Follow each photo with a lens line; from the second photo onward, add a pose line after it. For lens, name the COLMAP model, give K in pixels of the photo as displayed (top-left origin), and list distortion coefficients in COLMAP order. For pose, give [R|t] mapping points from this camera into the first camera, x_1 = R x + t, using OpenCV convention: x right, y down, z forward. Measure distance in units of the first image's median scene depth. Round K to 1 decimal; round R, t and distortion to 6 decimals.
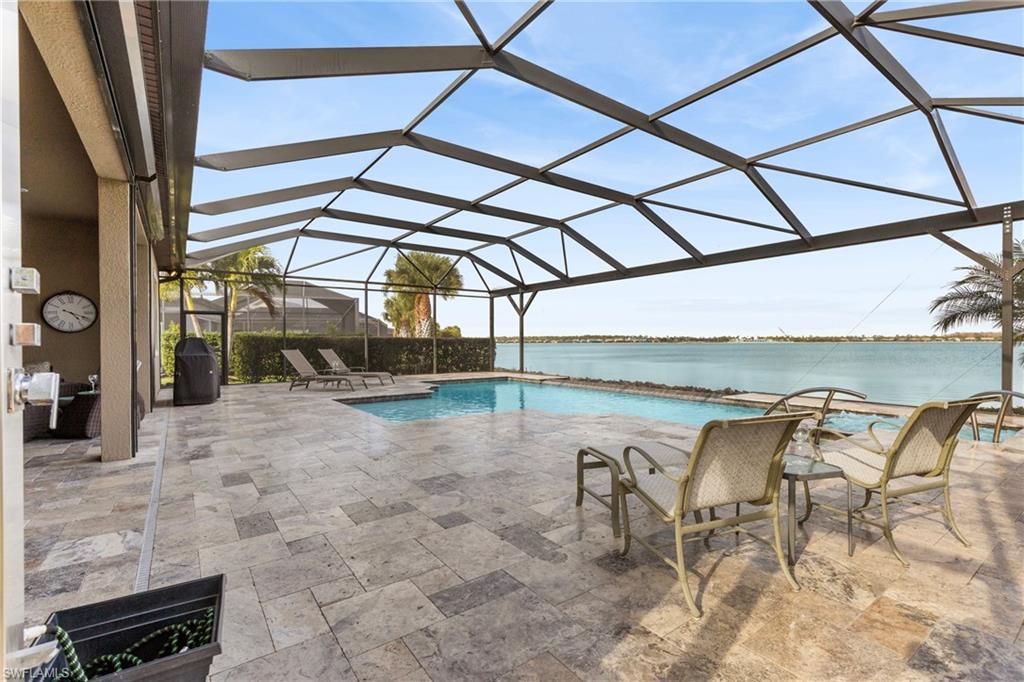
lens RADIAL K [[466.2, 0, 512.0], [0, 466.2, 341.0], [0, 0, 1]] dist [-0.009089, -0.000282]
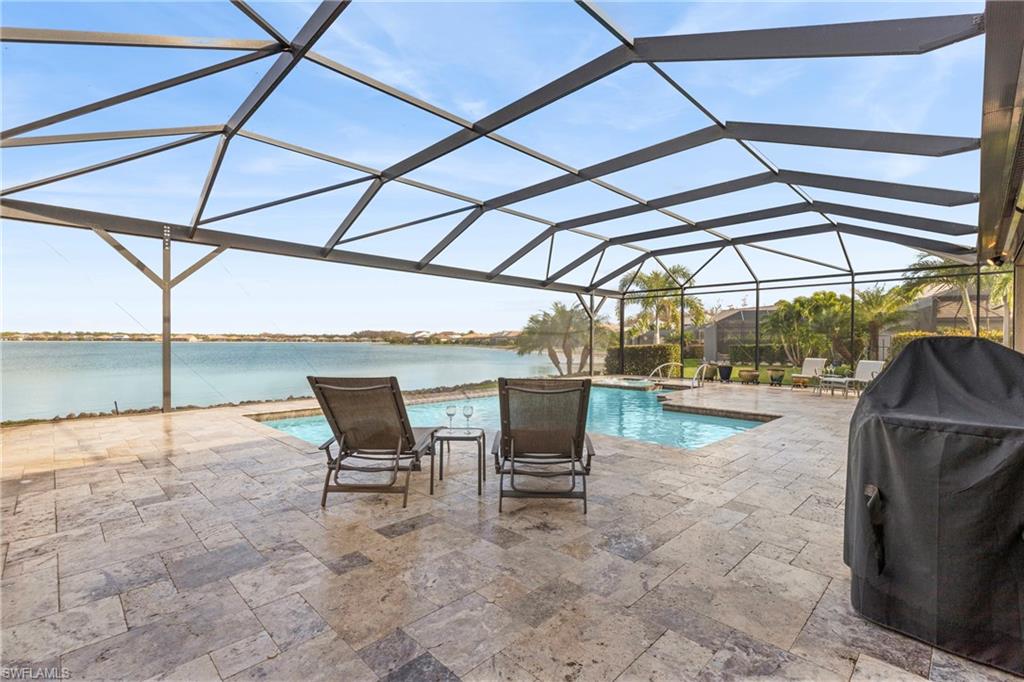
lens RADIAL K [[466.2, 0, 512.0], [0, 466.2, 341.0], [0, 0, 1]] dist [-0.009089, -0.000282]
pose [[-0.157772, 0.006419, 0.987455, -0.751451], [-0.009180, 0.999926, -0.007967, 0.002124], [-0.987433, -0.010322, -0.157701, 1.087277]]
